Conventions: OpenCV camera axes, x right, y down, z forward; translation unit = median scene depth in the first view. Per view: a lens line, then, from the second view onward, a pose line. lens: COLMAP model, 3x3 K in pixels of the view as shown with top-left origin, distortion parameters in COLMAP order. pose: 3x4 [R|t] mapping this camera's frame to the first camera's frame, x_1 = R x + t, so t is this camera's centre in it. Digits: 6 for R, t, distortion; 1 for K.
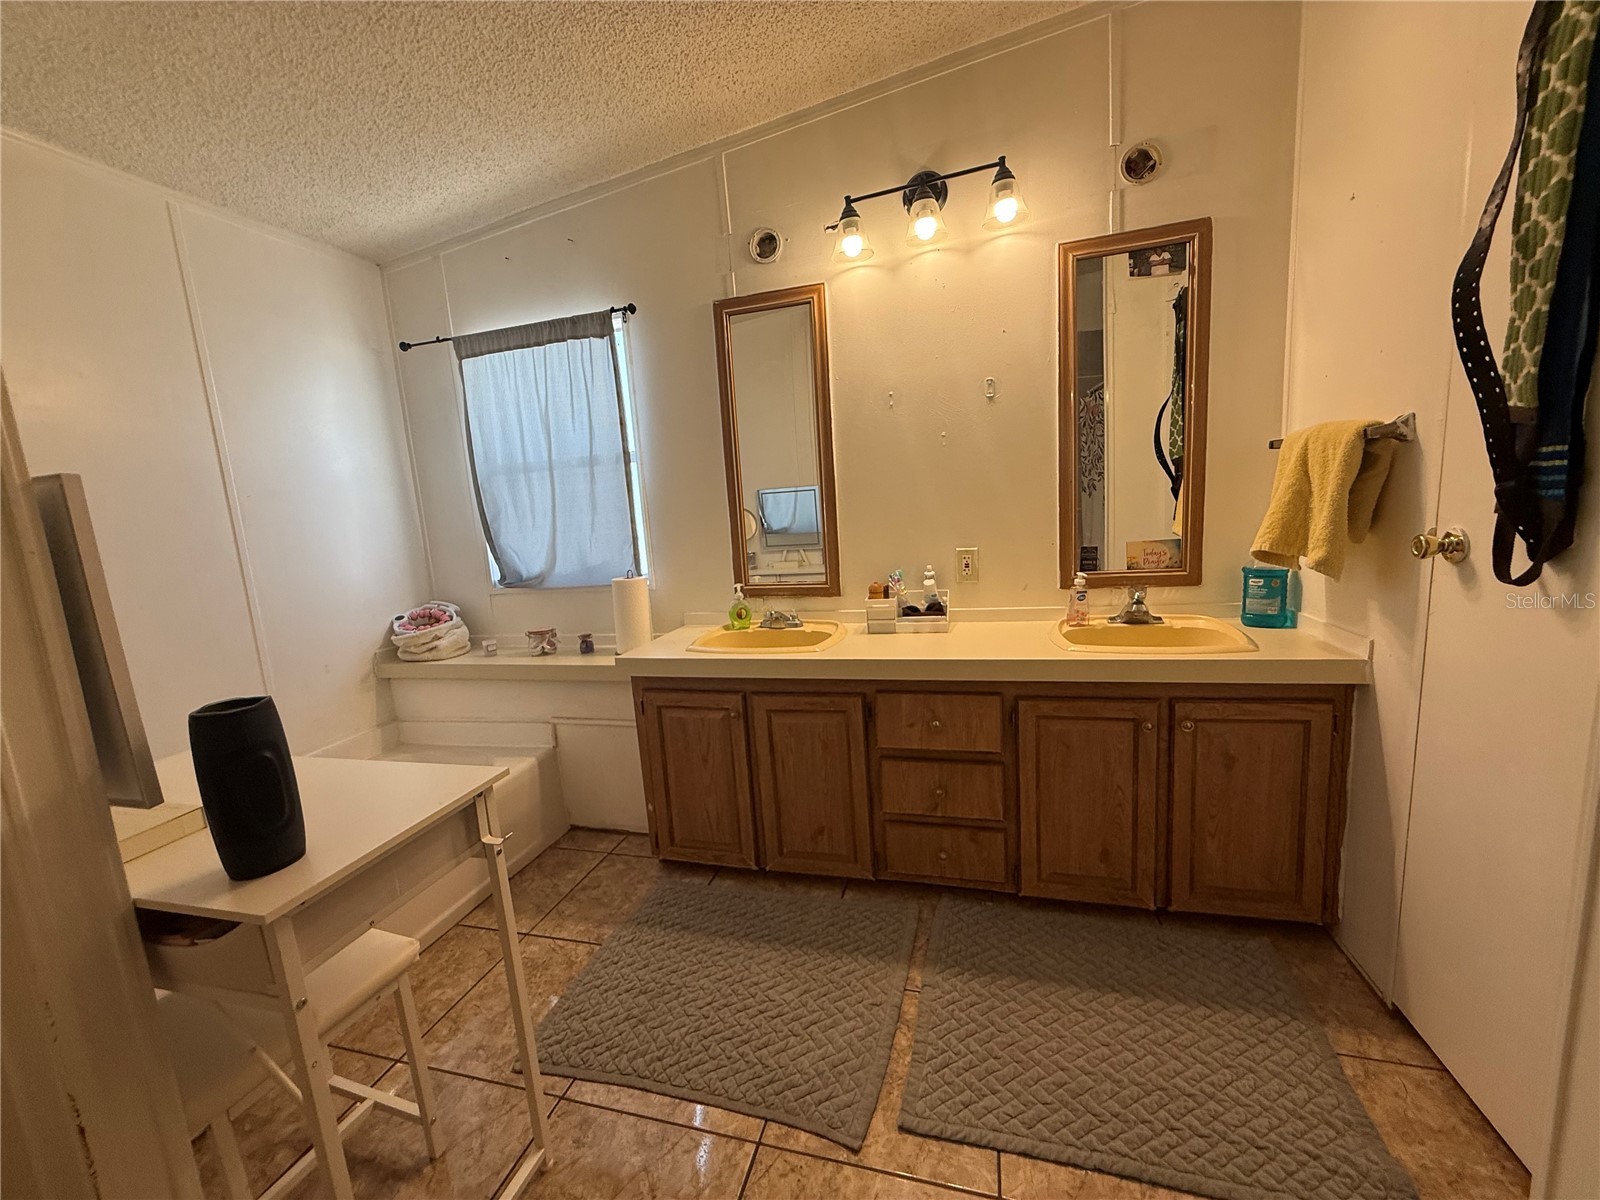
lens RADIAL K [[649.4, 0, 793.9], [0, 649.4, 602.3], [0, 0, 1]] dist [-0.000875, 0.000343]
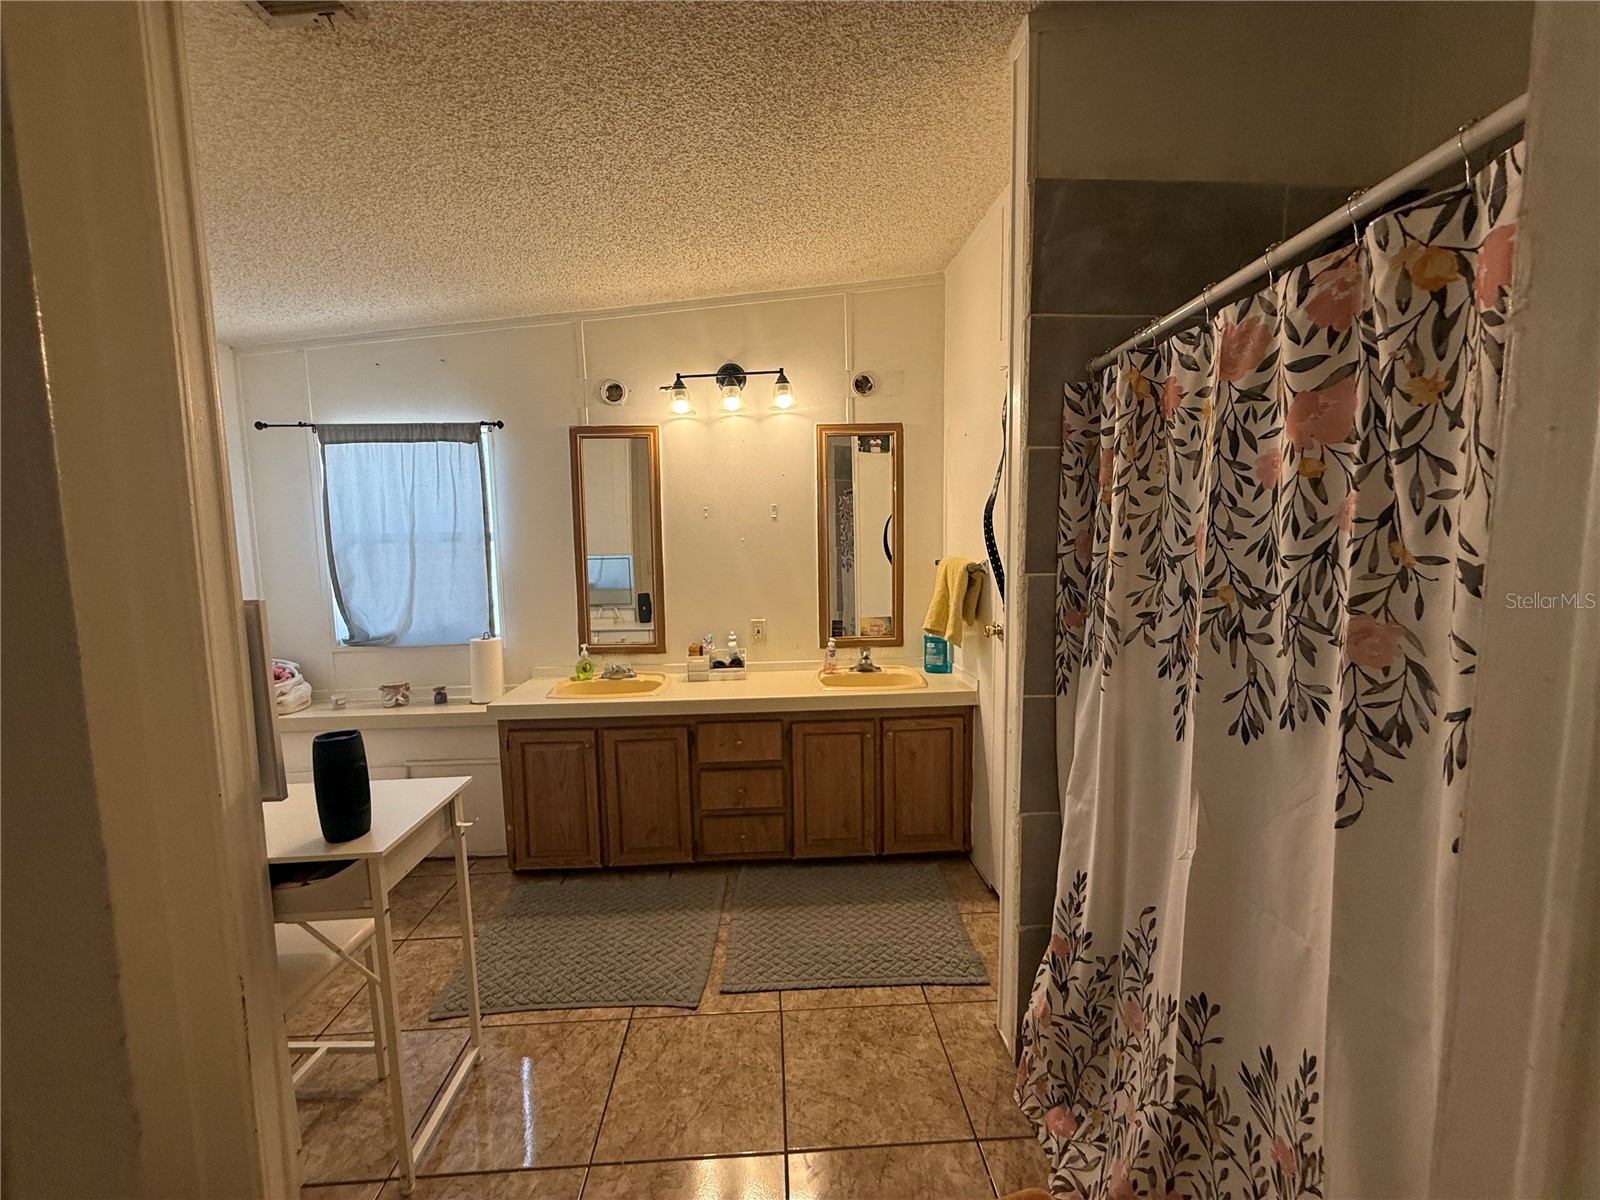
lens RADIAL K [[649.4, 0, 800.7], [0, 649.4, 598.8], [0, 0, 1]] dist [-0.000875, 0.000343]
pose [[0.943753, 0.021080, 0.329980, -0.131721], [0.003749, 0.997219, -0.074428, -0.026255], [-0.330631, 0.071479, 0.941049, -0.421555]]
